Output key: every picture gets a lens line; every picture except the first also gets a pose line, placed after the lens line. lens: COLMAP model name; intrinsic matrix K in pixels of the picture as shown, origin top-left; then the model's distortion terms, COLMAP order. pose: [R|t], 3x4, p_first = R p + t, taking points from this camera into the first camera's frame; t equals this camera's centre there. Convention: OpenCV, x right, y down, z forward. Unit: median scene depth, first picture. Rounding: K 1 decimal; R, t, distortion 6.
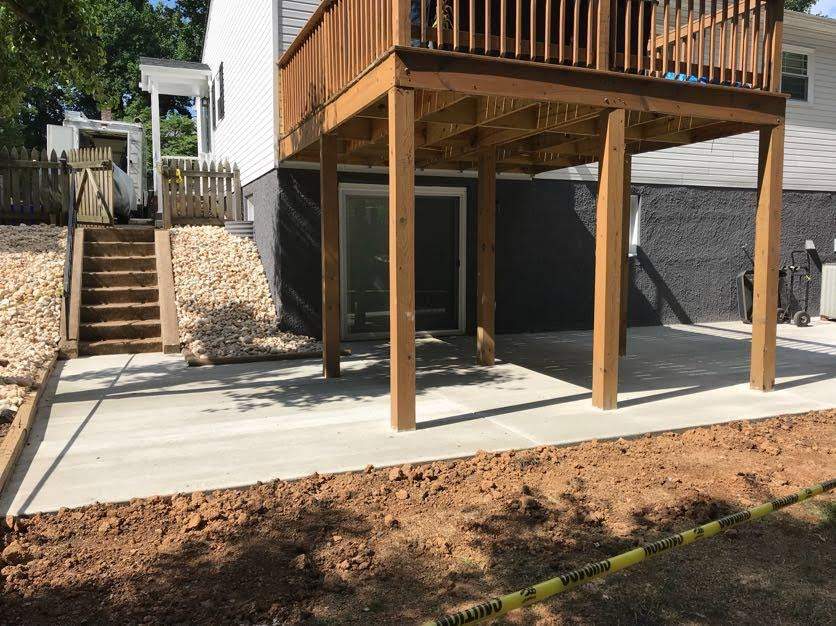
lens RADIAL K [[682.6, 0, 420.1], [0, 682.6, 312.3], [0, 0, 1]] dist [0.030120, -0.025379]
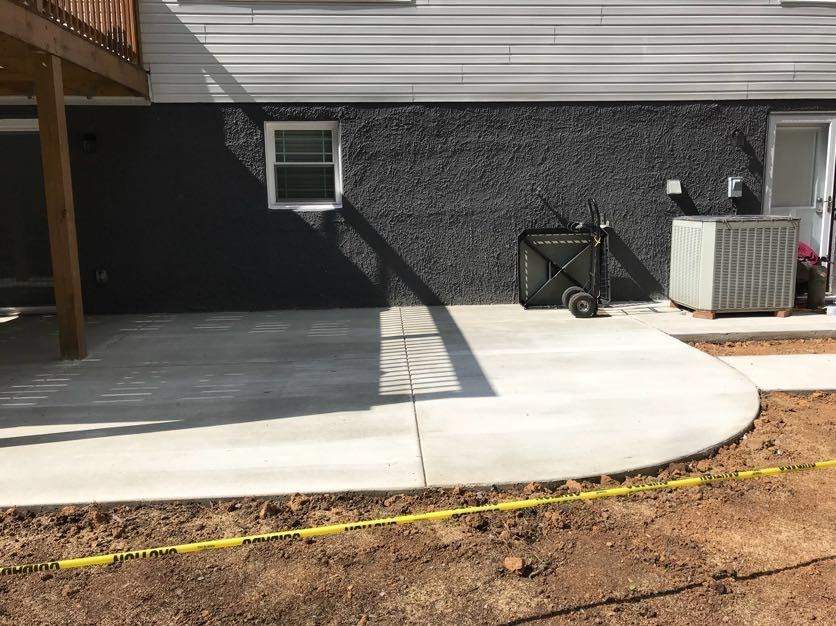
lens RADIAL K [[682.6, 0, 420.1], [0, 682.6, 312.3], [0, 0, 1]] dist [0.030120, -0.025379]
pose [[0.946957, 0.039970, -0.318863, 0.691112], [-0.016185, 0.996908, 0.076897, -0.034832], [0.320951, -0.067657, 0.944676, 0.393743]]
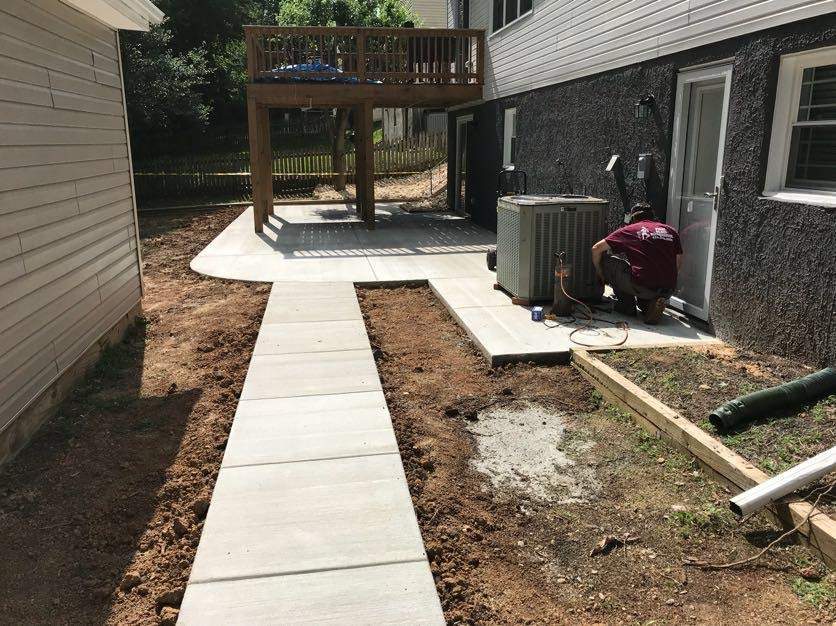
lens RADIAL K [[682.6, 0, 420.1], [0, 682.6, 312.3], [0, 0, 1]] dist [0.030120, -0.025379]
pose [[-0.244596, 0.234091, -0.940943, 1.489434], [-0.078984, 0.962385, 0.259957, -0.144850], [0.966403, 0.137904, -0.216906, 1.233563]]
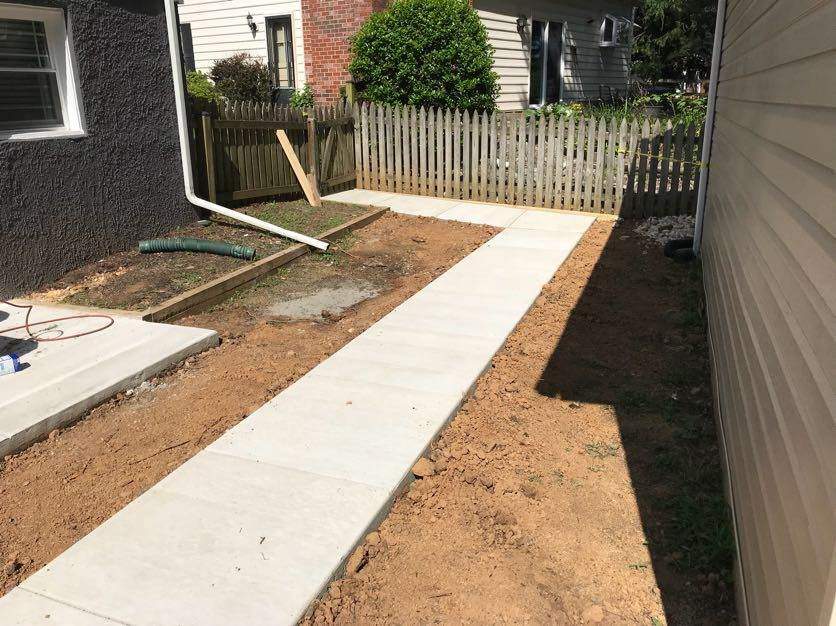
lens RADIAL K [[682.6, 0, 420.1], [0, 682.6, 312.3], [0, 0, 1]] dist [0.030120, -0.025379]
pose [[0.684761, -0.225880, 0.692879, 0.774159], [0.071897, 0.967054, 0.244207, -0.095589], [-0.725213, -0.117407, 0.678441, 0.773519]]
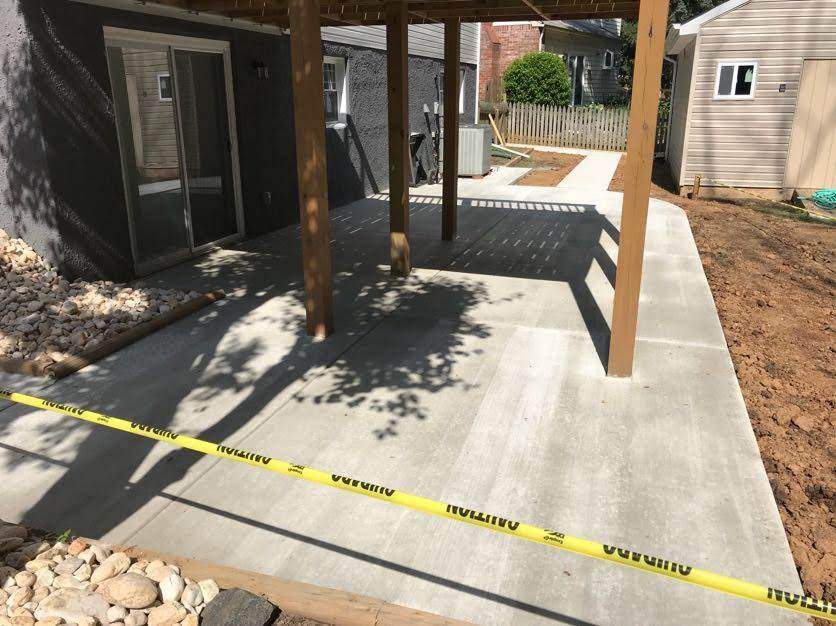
lens RADIAL K [[682.6, 0, 420.1], [0, 682.6, 312.3], [0, 0, 1]] dist [0.030120, -0.025379]
pose [[0.647594, -0.227921, 0.727100, -0.403735], [0.061118, 0.966680, 0.248586, -0.069192], [-0.759530, -0.116544, 0.639946, 0.323234]]
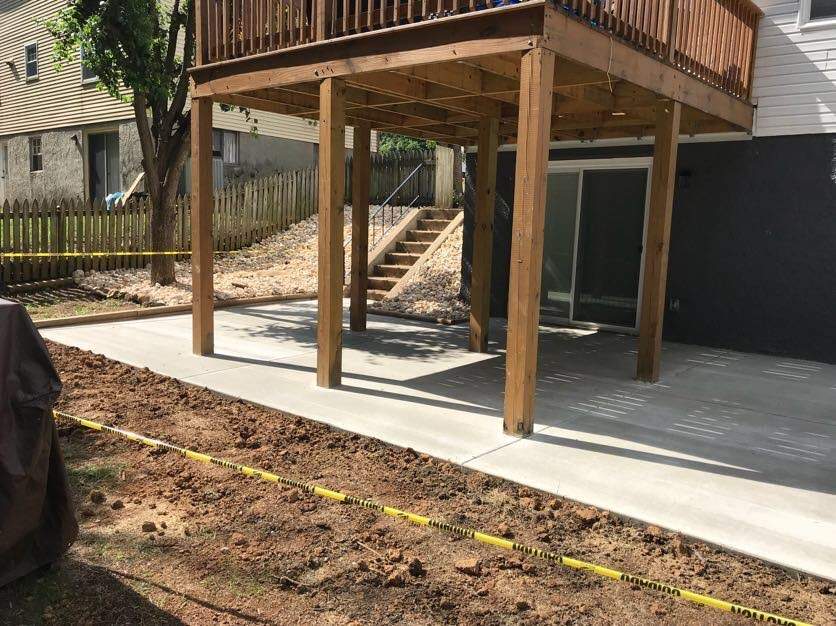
lens RADIAL K [[682.6, 0, 420.1], [0, 682.6, 312.3], [0, 0, 1]] dist [0.030120, -0.025379]
pose [[0.461009, 0.131605, -0.877582, 0.674716], [-0.111216, 0.989713, 0.089996, -0.040221], [0.880399, 0.056112, 0.470903, 0.372249]]
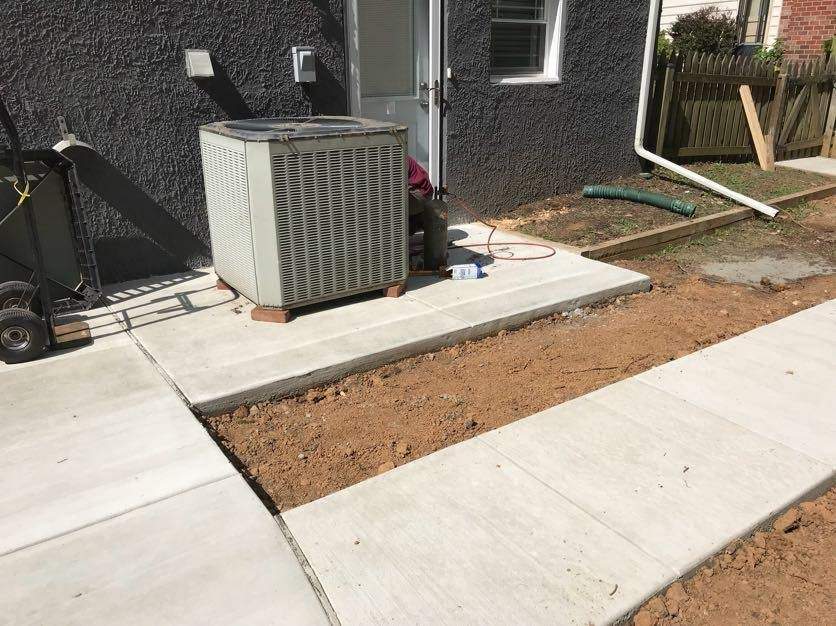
lens RADIAL K [[682.6, 0, 420.1], [0, 682.6, 312.3], [0, 0, 1]] dist [0.030120, -0.025379]
pose [[0.974823, -0.075402, 0.209842, 0.744021], [0.017391, 0.963932, 0.265580, -0.084544], [-0.222299, -0.255245, 0.940975, 0.771732]]
